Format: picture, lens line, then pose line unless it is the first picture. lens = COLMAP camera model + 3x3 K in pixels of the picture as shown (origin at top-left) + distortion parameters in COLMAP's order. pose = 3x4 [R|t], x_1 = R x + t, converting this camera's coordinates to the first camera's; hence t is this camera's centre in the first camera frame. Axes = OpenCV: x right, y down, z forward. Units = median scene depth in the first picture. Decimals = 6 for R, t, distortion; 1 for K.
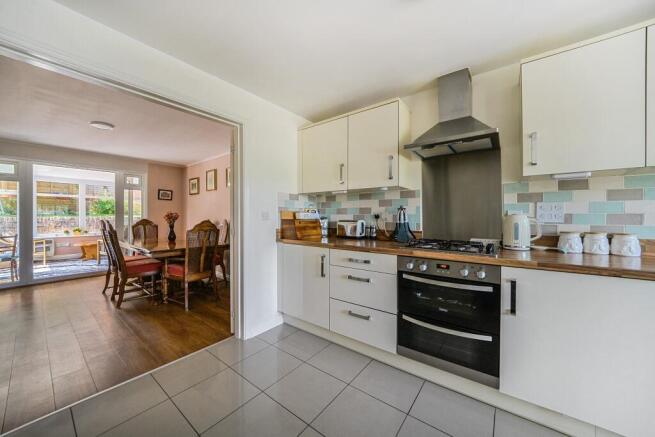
lens RADIAL K [[240.9, 0, 319.2], [0, 240.9, 218.0], [0, 0, 1]] dist [0.000511, 0.000021]
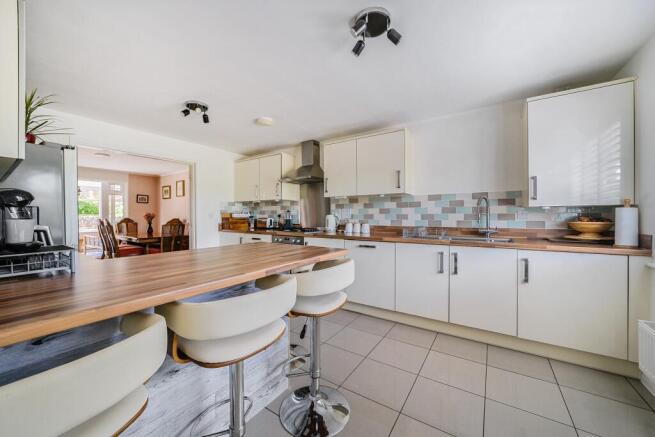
lens RADIAL K [[249.4, 0, 327.5], [0, 249.4, 218.5], [0, 0, 1]] dist [-0.000493, -0.000076]
pose [[0.995459, -0.003035, 0.095143, 0.358646], [0.002582, 0.999985, 0.004879, 0.004898], [-0.095157, -0.004611, 0.995452, -0.698009]]
